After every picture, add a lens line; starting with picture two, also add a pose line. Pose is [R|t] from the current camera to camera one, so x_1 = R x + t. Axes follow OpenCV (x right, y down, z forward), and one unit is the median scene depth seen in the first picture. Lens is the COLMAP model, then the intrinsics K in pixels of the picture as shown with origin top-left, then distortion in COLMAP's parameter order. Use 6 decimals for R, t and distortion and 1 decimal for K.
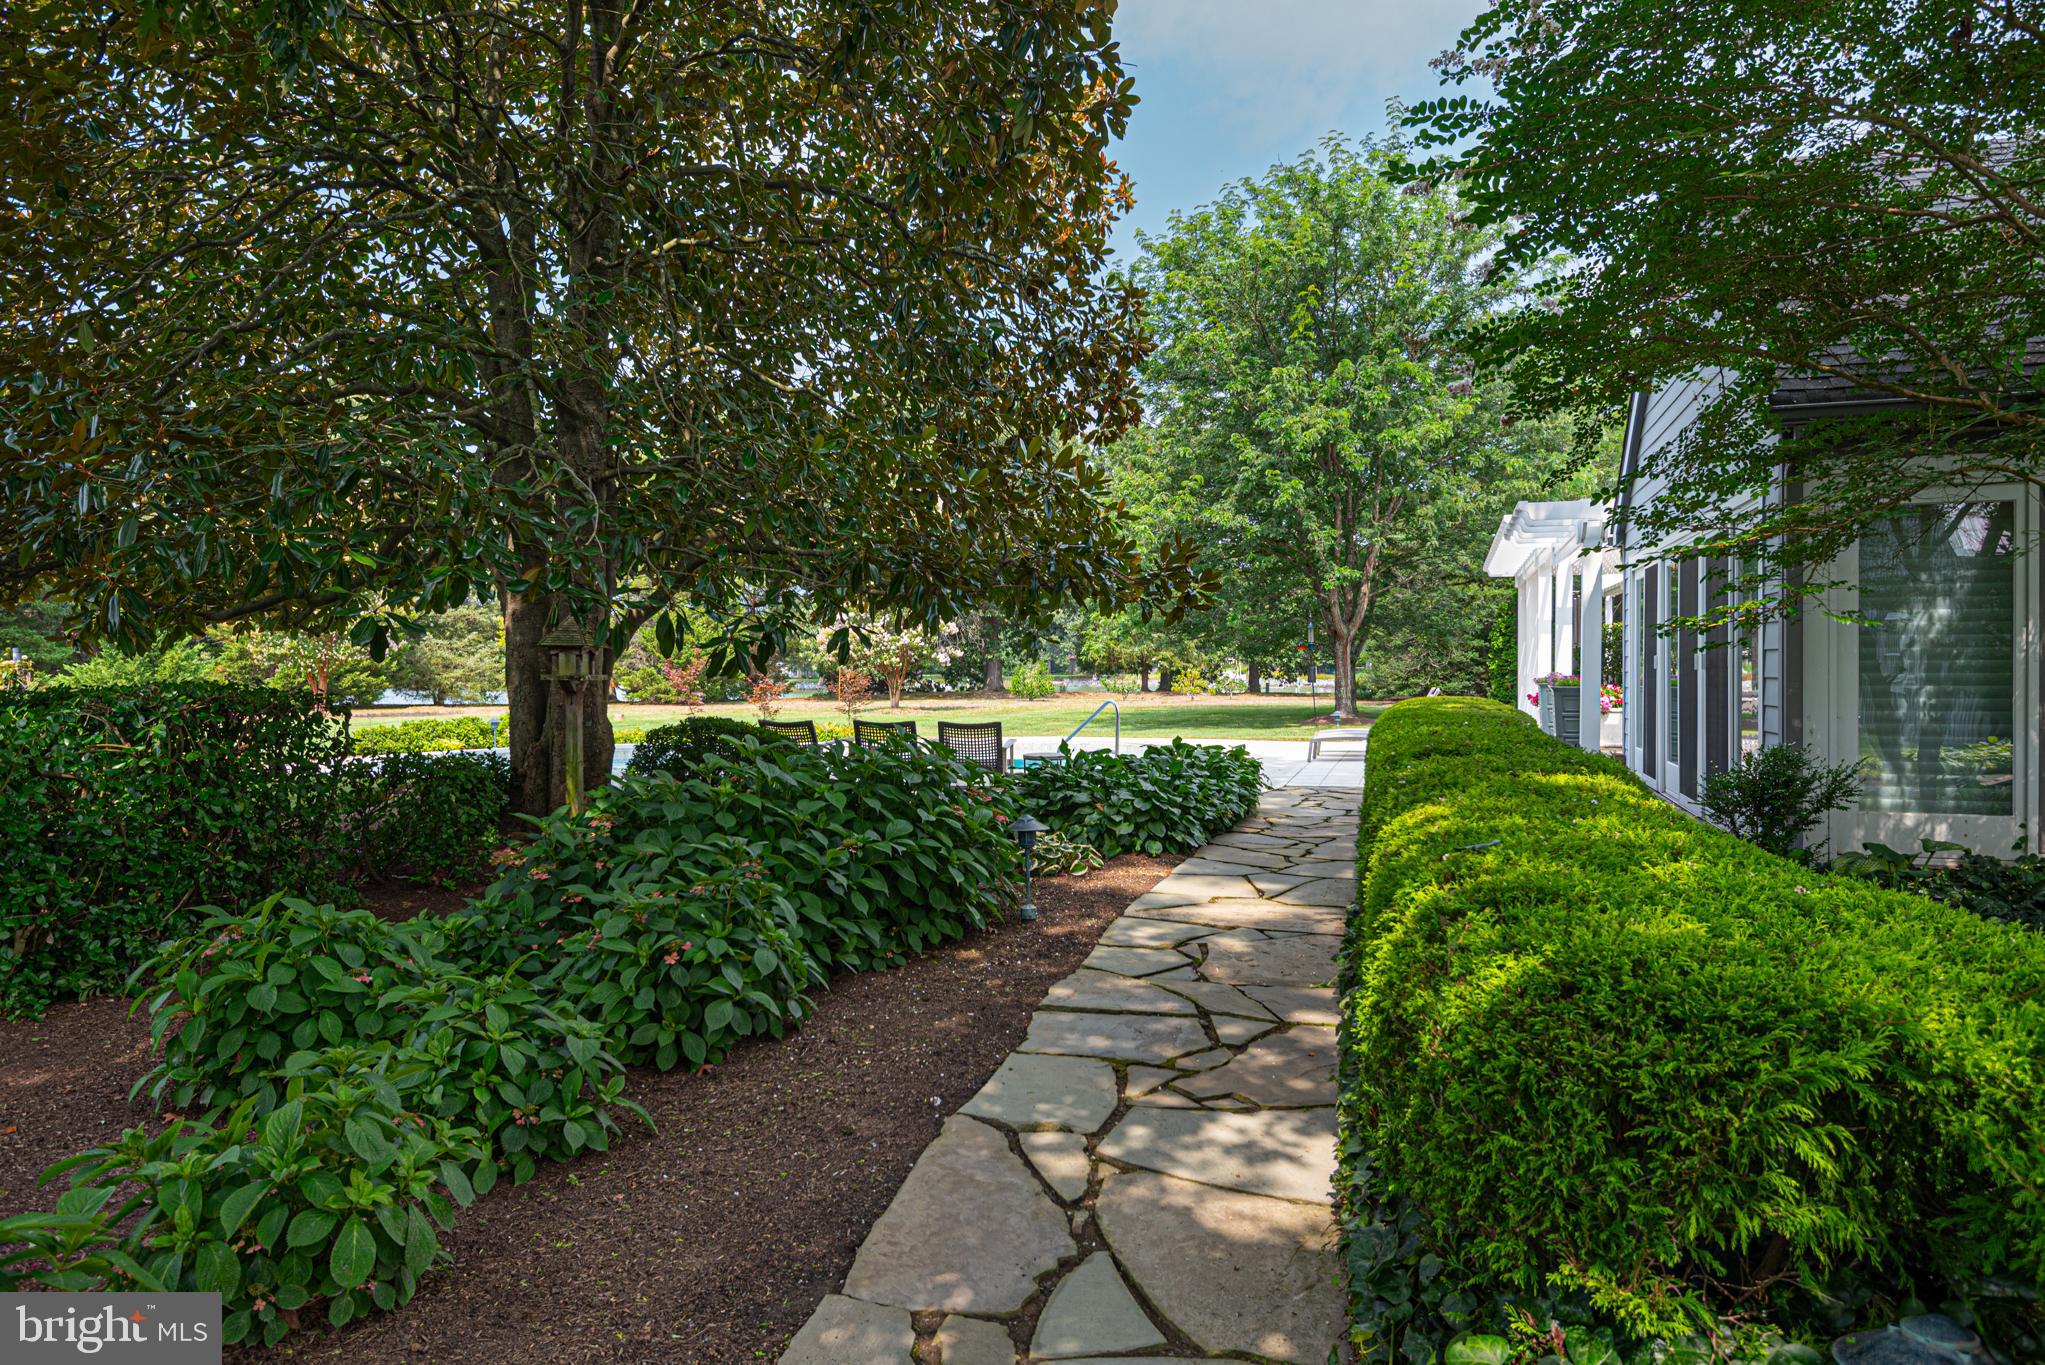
lens RADIAL K [[1332.2, 0, 1023.0], [0, 1332.2, 673.9], [0, 0, 1]] dist [0.032165, -0.025557]
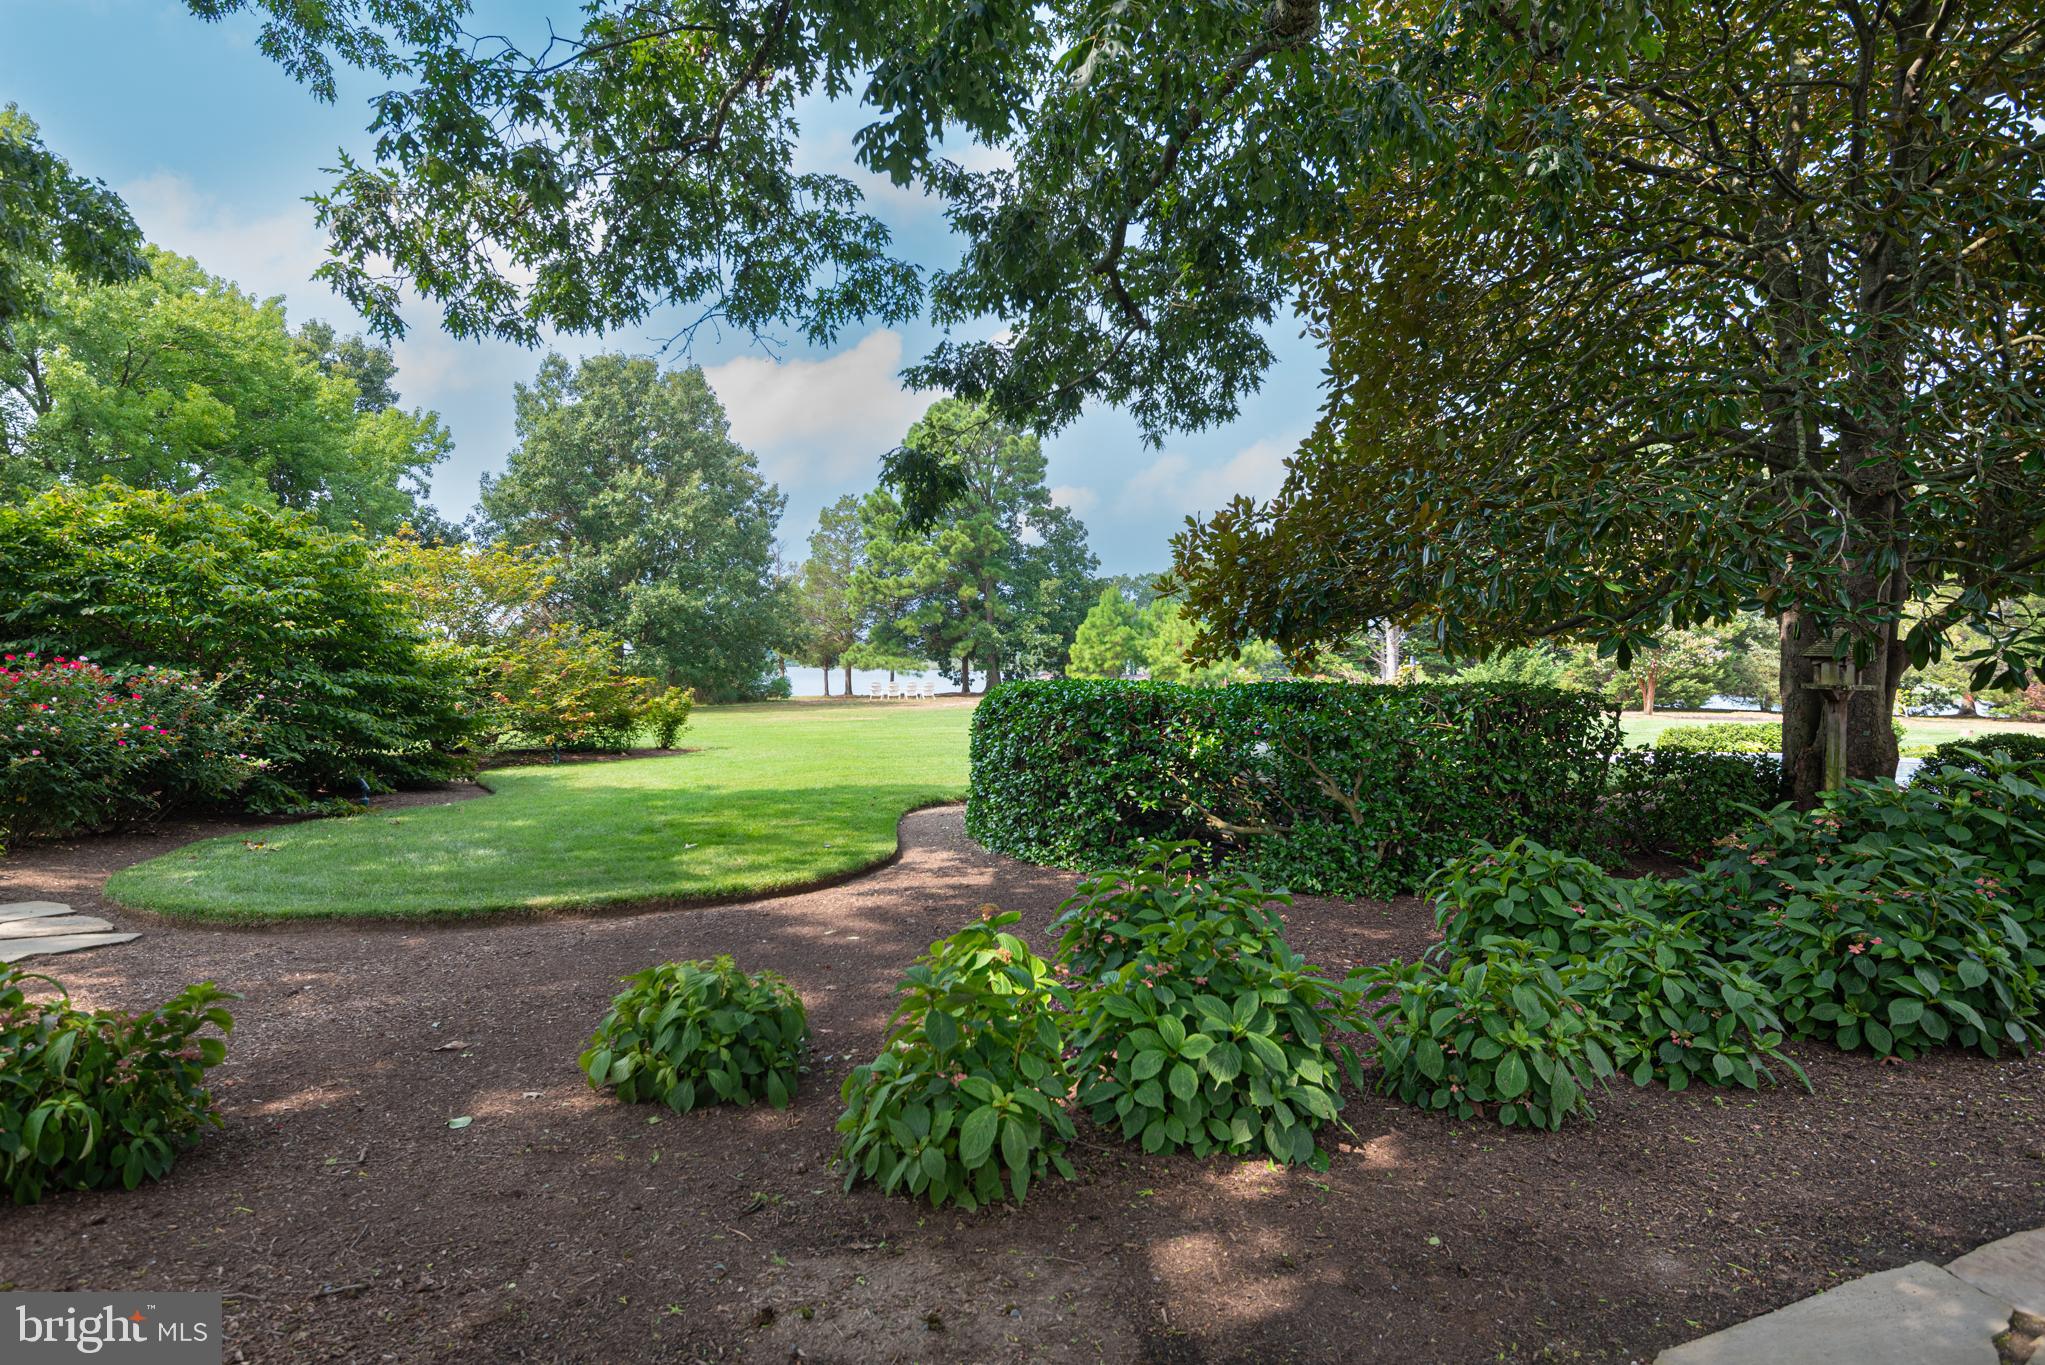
lens RADIAL K [[1177.2, 0, 1022.9], [0, 1177.2, 677.8], [0, 0, 1]] dist [-0.000106, -0.000408]
pose [[0.554638, 0.021488, -0.831814, 0.146692], [-0.022755, 0.999684, 0.010651, 0.000114], [0.831781, 0.013021, 0.554952, -0.086239]]
